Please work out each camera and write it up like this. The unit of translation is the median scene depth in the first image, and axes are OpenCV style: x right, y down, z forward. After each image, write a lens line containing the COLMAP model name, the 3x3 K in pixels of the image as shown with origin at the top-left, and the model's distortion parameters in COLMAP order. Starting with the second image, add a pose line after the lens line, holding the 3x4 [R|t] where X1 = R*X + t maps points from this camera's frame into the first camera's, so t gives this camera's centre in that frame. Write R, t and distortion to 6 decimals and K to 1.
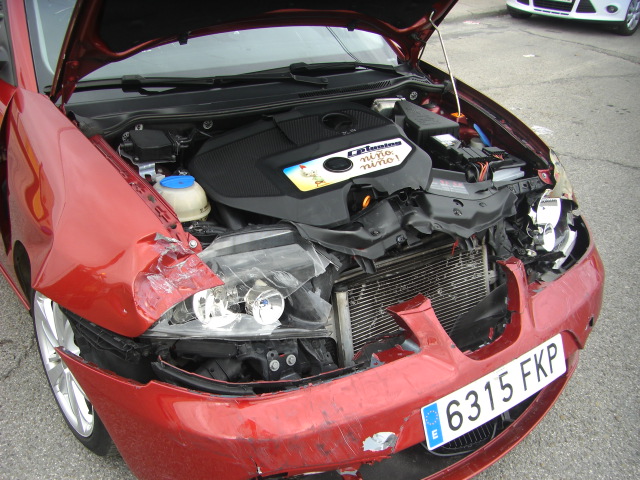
lens RADIAL K [[725.6, 0, 296.6], [0, 725.6, 299.3], [0, 0, 1]] dist [-0.192520, 0.133590]
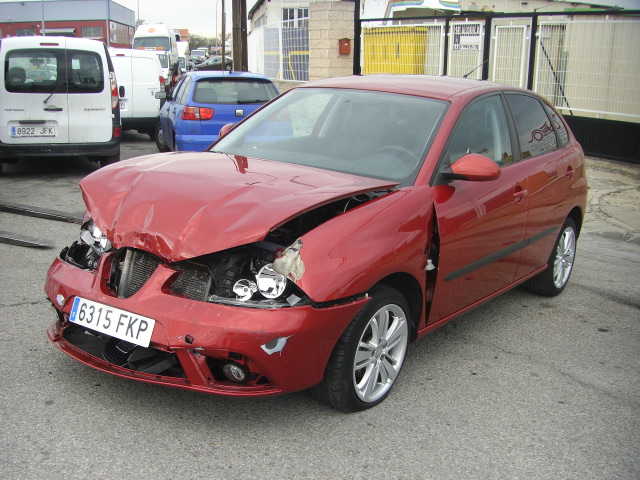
lens RADIAL K [[725.6, 0, 296.6], [0, 725.6, 299.3], [0, 0, 1]] dist [-0.192520, 0.133590]
pose [[0.282819, 0.262405, -0.922582, 1.912803], [-0.517294, 0.851708, 0.083669, -0.278830], [0.807726, 0.453582, 0.376620, 0.697709]]
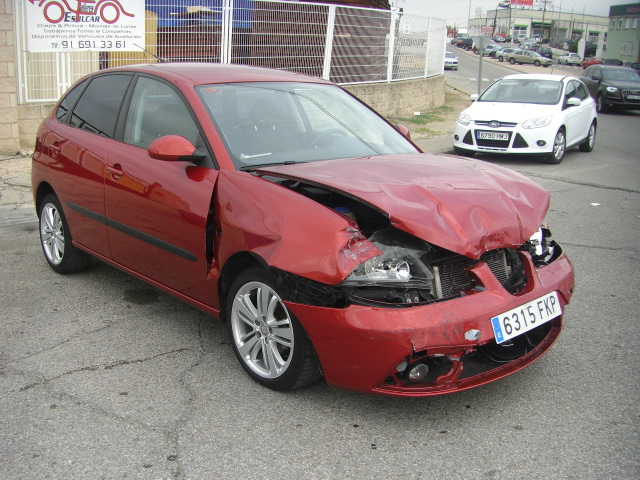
lens RADIAL K [[725.6, 0, 296.6], [0, 725.6, 299.3], [0, 0, 1]] dist [-0.192520, 0.133590]
pose [[0.995864, -0.051980, 0.074519, -0.410005], [0.066637, 0.975396, -0.210147, 0.412403], [-0.061762, 0.214243, 0.974826, -0.682199]]
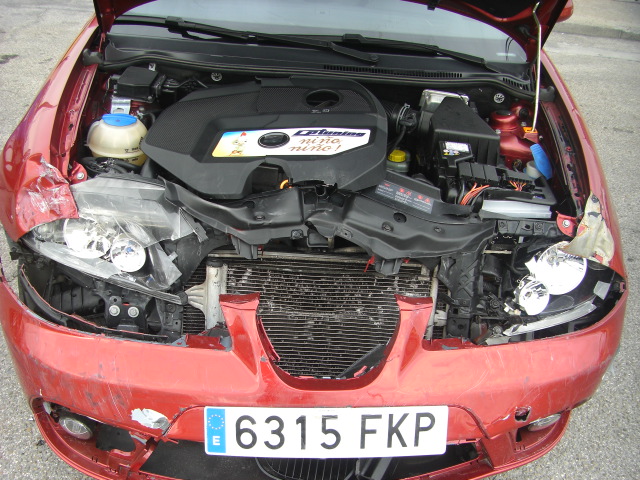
lens RADIAL K [[725.6, 0, 296.6], [0, 725.6, 299.3], [0, 0, 1]] dist [-0.192520, 0.133590]
pose [[0.824740, 0.331732, -0.457994, 0.596297], [-0.311795, 0.942398, 0.121122, -0.118269], [0.471792, 0.042906, 0.880665, 0.209114]]
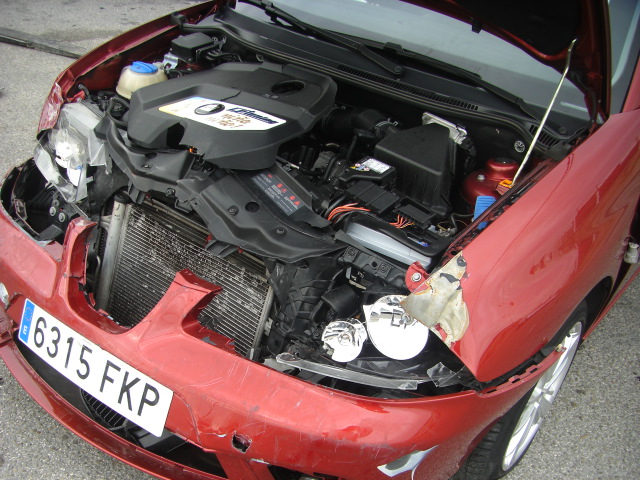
lens RADIAL K [[725.6, 0, 296.6], [0, 725.6, 299.3], [0, 0, 1]] dist [-0.192520, 0.133590]
pose [[0.276915, 0.530972, -0.800866, 1.042575], [-0.549946, 0.771034, 0.321039, -0.377063], [0.787958, 0.351533, 0.505517, 0.714876]]
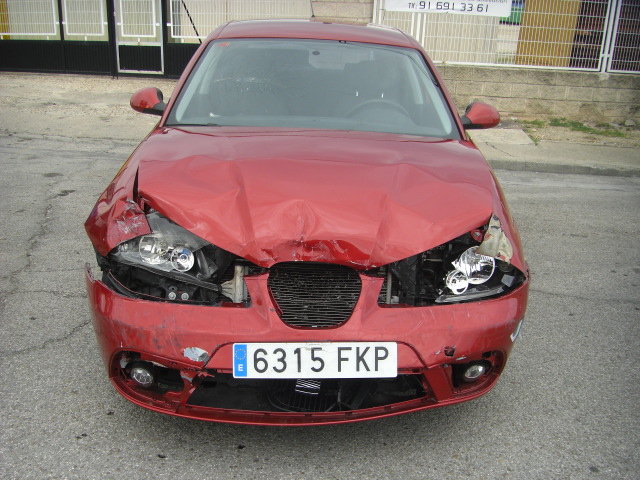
lens RADIAL K [[725.6, 0, 296.6], [0, 725.6, 299.3], [0, 0, 1]] dist [-0.192520, 0.133590]
pose [[0.814665, 0.200484, -0.544175, 0.935301], [-0.296409, 0.950466, -0.093574, 0.150472], [0.498460, 0.237529, 0.833737, -0.122707]]
